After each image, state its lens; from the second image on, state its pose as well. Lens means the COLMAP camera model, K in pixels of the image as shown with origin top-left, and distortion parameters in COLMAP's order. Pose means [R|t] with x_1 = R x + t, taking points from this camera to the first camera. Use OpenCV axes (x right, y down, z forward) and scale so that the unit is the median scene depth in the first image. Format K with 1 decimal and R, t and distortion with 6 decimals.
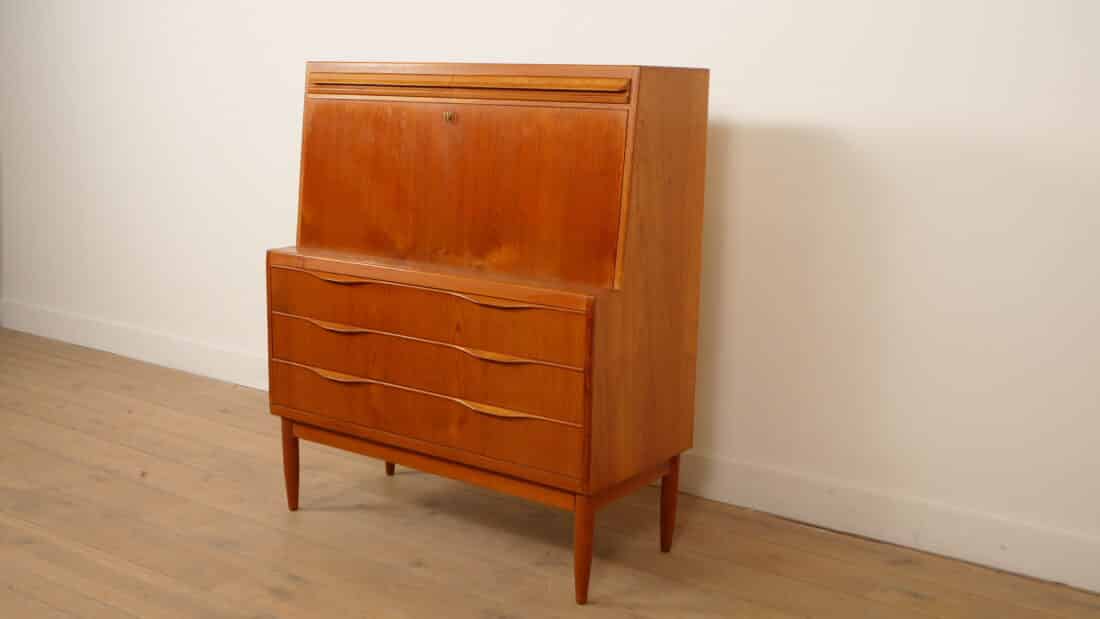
lens RADIAL K [[1264.1, 0, 550.0], [0, 1264.1, 309.5], [0, 0, 1]] dist [0.017103, 0.002890]
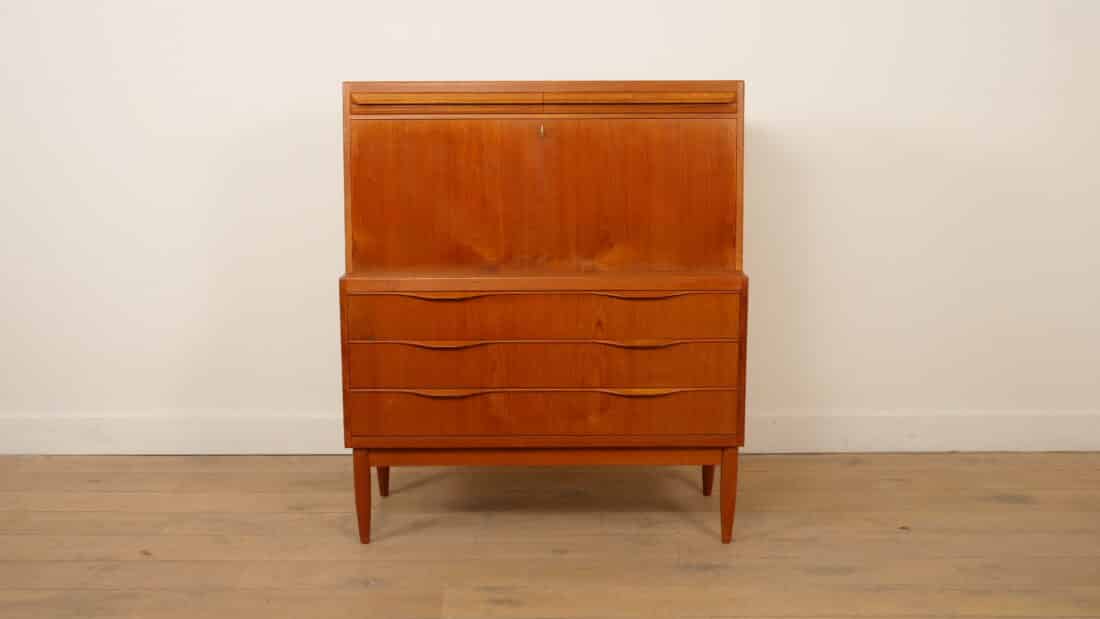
lens RADIAL K [[1260.0, 0, 550.0], [0, 1260.0, 309.5], [0, 0, 1]] dist [0.080118, 0.007452]
pose [[0.795801, -0.124900, 0.592537, -0.724337], [0.127961, 0.991087, 0.037054, -0.041770], [-0.591884, 0.046334, 0.804690, 0.143095]]
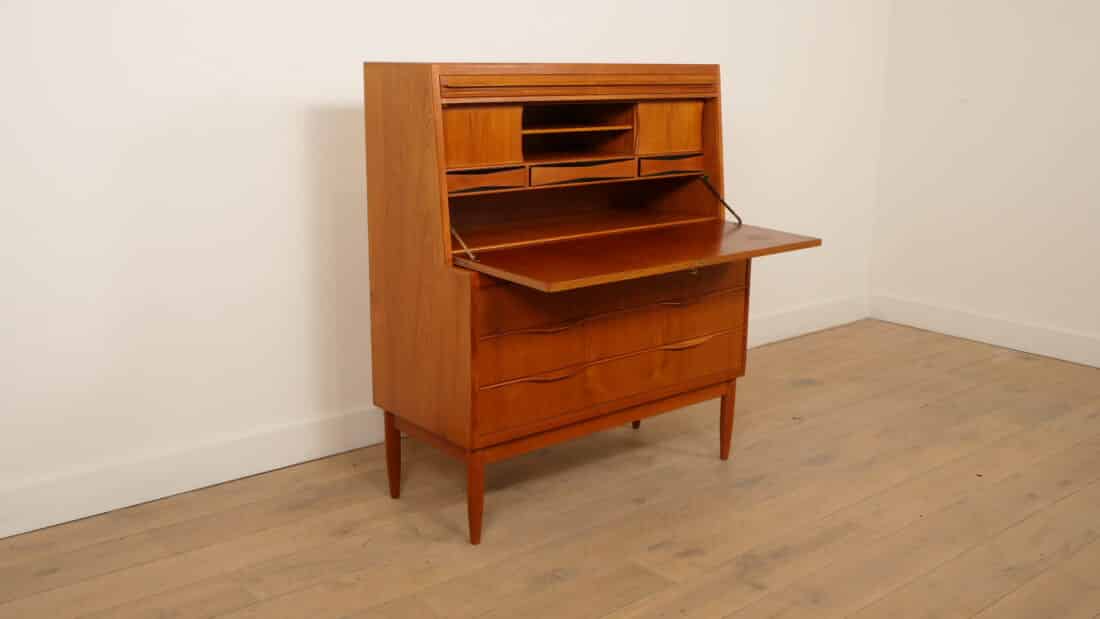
lens RADIAL K [[1087.8, 0, 549.5], [0, 1087.8, 339.4], [0, 0, 1]] dist [0.003016, -0.000782]
pose [[0.211824, -0.249485, 0.944927, -1.041218], [0.184188, 0.959732, 0.212105, -0.170131], [-0.959794, 0.129116, 0.249247, 0.820023]]
